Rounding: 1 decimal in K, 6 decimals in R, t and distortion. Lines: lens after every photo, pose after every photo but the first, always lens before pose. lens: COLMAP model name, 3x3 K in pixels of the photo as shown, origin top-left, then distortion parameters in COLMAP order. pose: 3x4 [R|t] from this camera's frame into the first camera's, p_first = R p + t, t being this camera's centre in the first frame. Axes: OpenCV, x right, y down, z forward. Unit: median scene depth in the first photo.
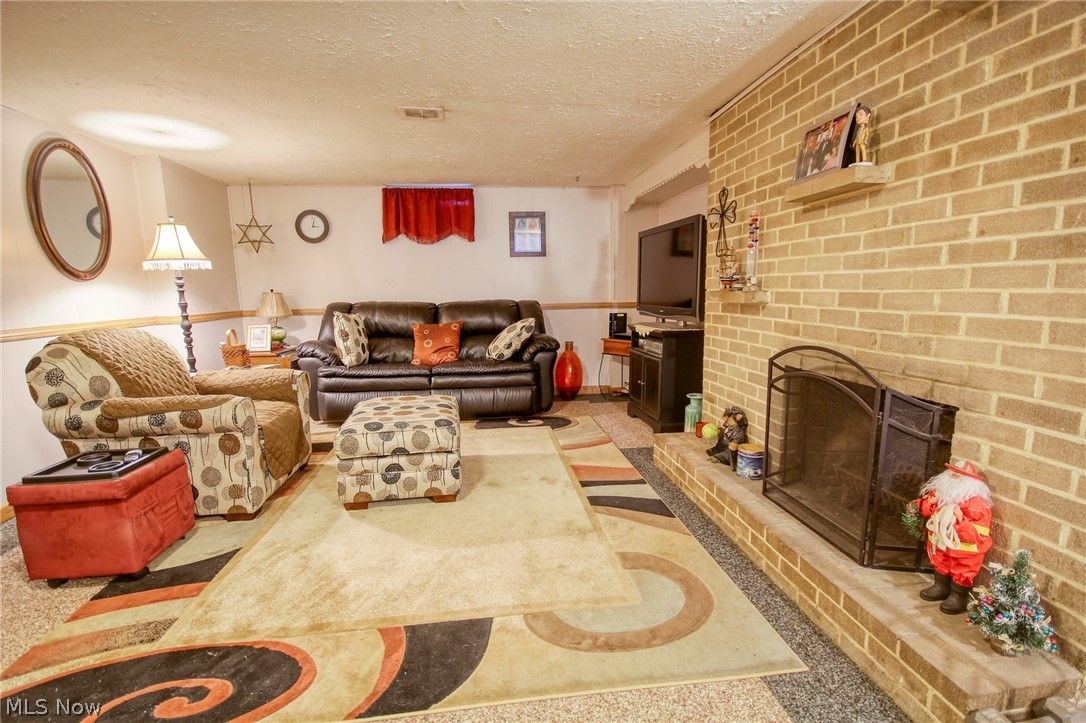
lens RADIAL K [[501.0, 0, 543.1], [0, 501.0, 364.2], [0, 0, 1]] dist [0.003125, -0.005045]
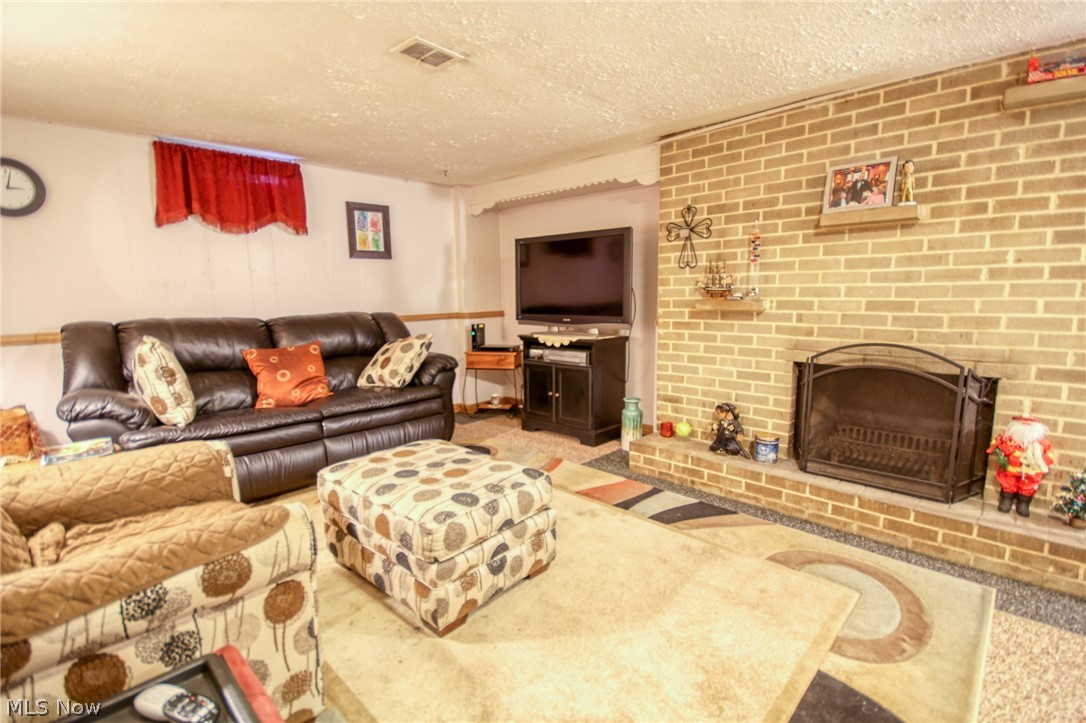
lens RADIAL K [[501.0, 0, 544.2], [0, 501.0, 366.0], [0, 0, 1]] dist [0.003125, -0.005045]
pose [[0.782498, -0.085250, 0.616790, -0.657841], [0.093623, 0.995430, 0.018808, -0.059438], [-0.615575, 0.043028, 0.786903, 0.388208]]
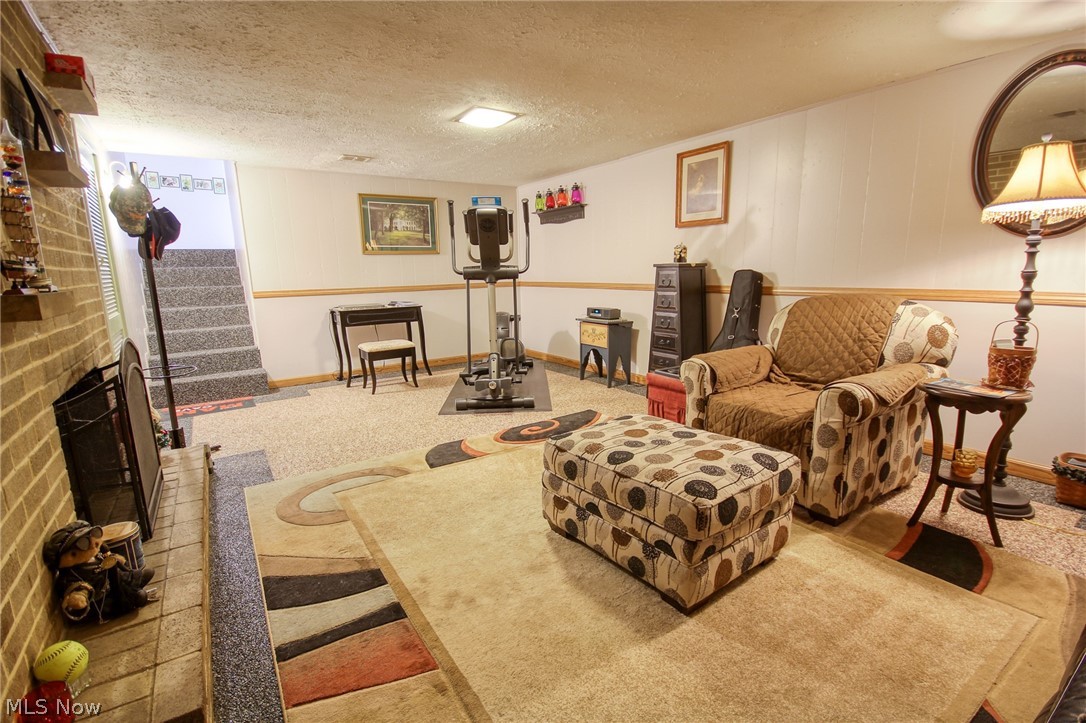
lens RADIAL K [[501.0, 0, 546.6], [0, 501.0, 361.2], [0, 0, 1]] dist [0.003125, -0.005045]
pose [[-0.896882, 0.114505, -0.427190, 0.156004], [-0.026250, 0.950419, 0.309863, -0.249792], [0.441490, 0.289124, -0.849408, 1.670609]]
